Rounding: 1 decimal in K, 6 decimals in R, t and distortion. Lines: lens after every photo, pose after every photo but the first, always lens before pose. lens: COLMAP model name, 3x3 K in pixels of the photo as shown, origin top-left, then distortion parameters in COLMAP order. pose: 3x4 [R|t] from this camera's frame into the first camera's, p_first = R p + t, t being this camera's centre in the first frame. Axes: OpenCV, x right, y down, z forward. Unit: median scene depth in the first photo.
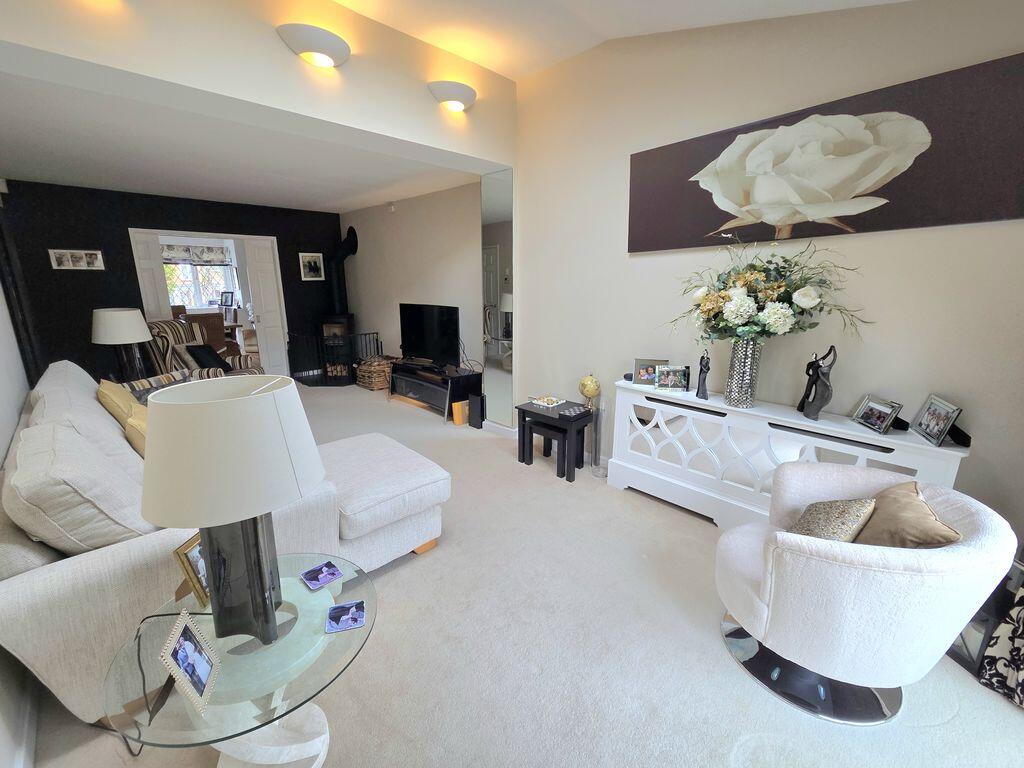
lens RADIAL K [[425.2, 0, 506.5], [0, 425.2, 384.1], [0, 0, 1]] dist [0.005881, -0.005010]
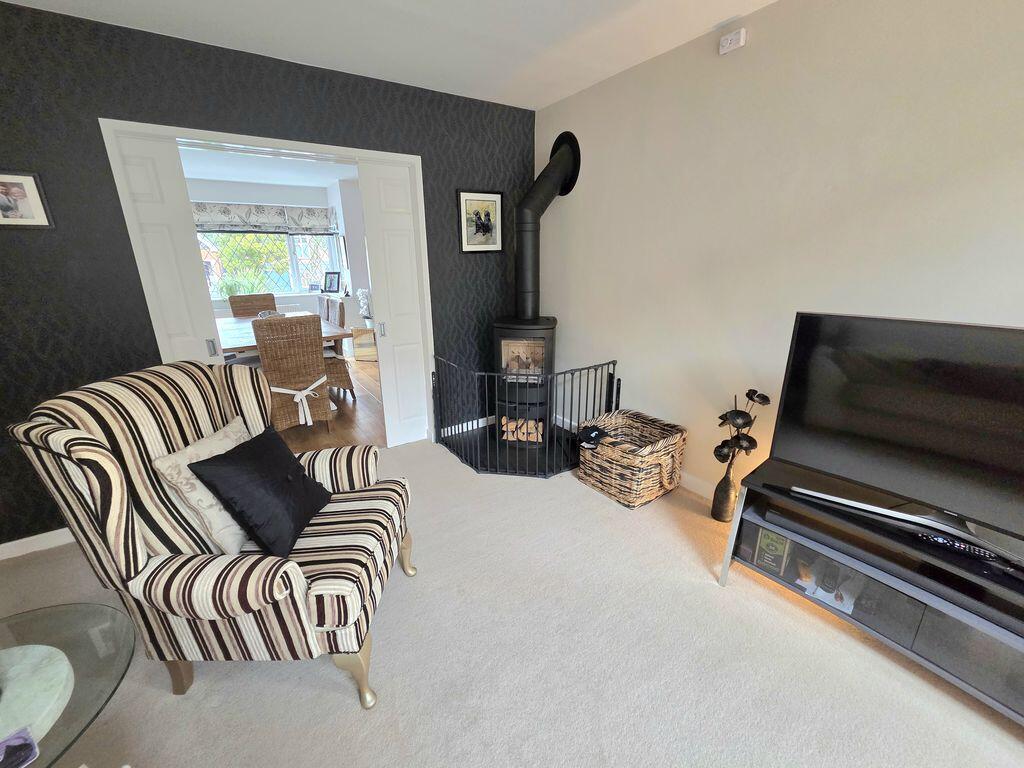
lens RADIAL K [[425.9, 0, 512.0], [0, 425.9, 384.0], [0, 0, 1]] dist [0.011213, -0.000201]
pose [[0.981595, 0.041566, -0.186399, -0.414863], [-0.031428, 0.997878, 0.057016, -0.150771], [0.188373, -0.050108, 0.980818, 0.655406]]
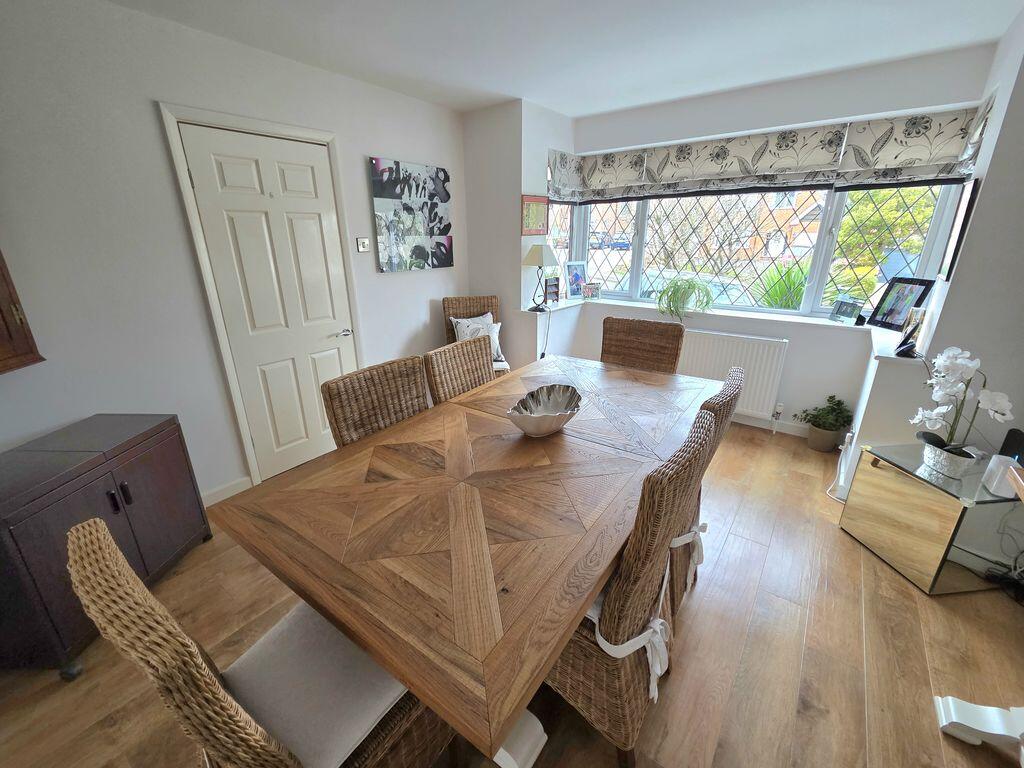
lens RADIAL K [[425.2, 0, 506.5], [0, 425.2, 384.1], [0, 0, 1]] dist [0.005881, -0.005010]
pose [[0.134263, 0.324317, -0.936372, -0.778300], [-0.225333, 0.930165, 0.289857, -0.334109], [0.964986, 0.172078, 0.197966, 1.346970]]
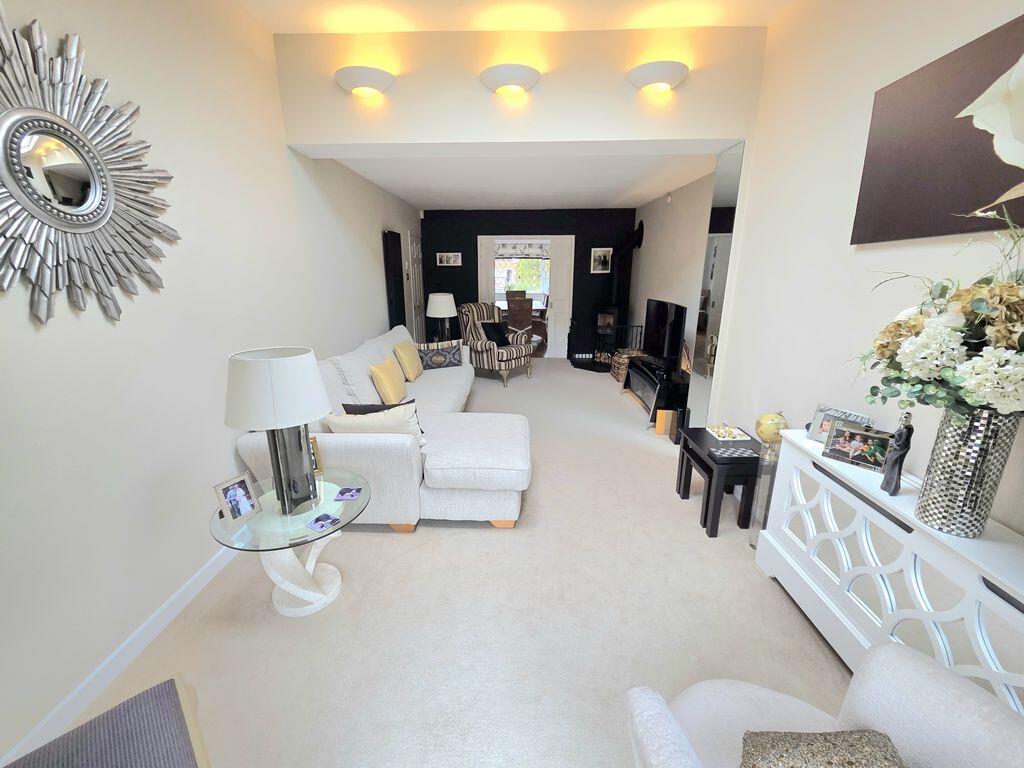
lens RADIAL K [[416.7, 0, 504.5], [0, 416.7, 384.8], [0, 0, 1]] dist [0.002781, -0.007354]
pose [[0.691496, 0.195828, -0.695330, 0.231789], [-0.172801, 0.979451, 0.103998, -0.040016], [0.701408, 0.048239, 0.711126, 0.100463]]
